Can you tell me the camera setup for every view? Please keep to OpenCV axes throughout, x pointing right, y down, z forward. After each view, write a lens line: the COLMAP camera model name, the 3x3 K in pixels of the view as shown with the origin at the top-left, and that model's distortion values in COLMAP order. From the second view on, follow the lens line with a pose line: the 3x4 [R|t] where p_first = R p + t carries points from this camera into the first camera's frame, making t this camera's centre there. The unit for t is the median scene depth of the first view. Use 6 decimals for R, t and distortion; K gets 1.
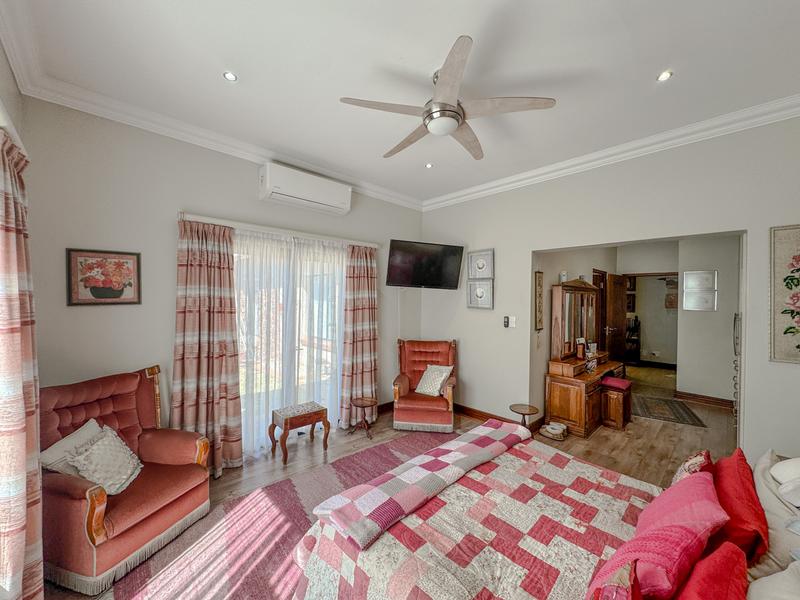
lens RADIAL K [[317.9, 0, 400.0], [0, 317.9, 300.0], [0, 0, 1]] dist [-0.001562, 0.000049]
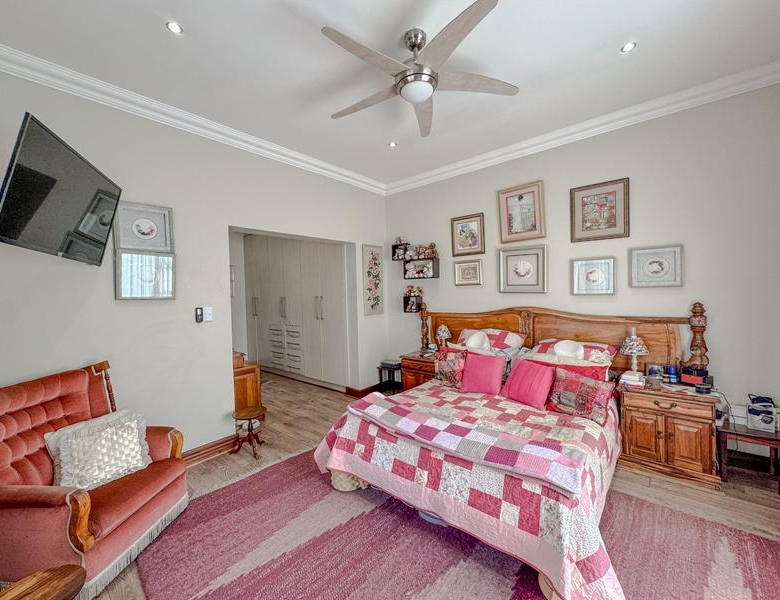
lens RADIAL K [[334.9, 0, 390.0], [0, 334.9, 300.0], [0, 0, 1]] dist [-0.000341, -0.000097]
pose [[-0.108800, -0.050936, 0.992758, -0.873518], [0.029539, 0.998080, 0.054446, 0.010256], [-0.993625, 0.035249, -0.107087, 1.195187]]
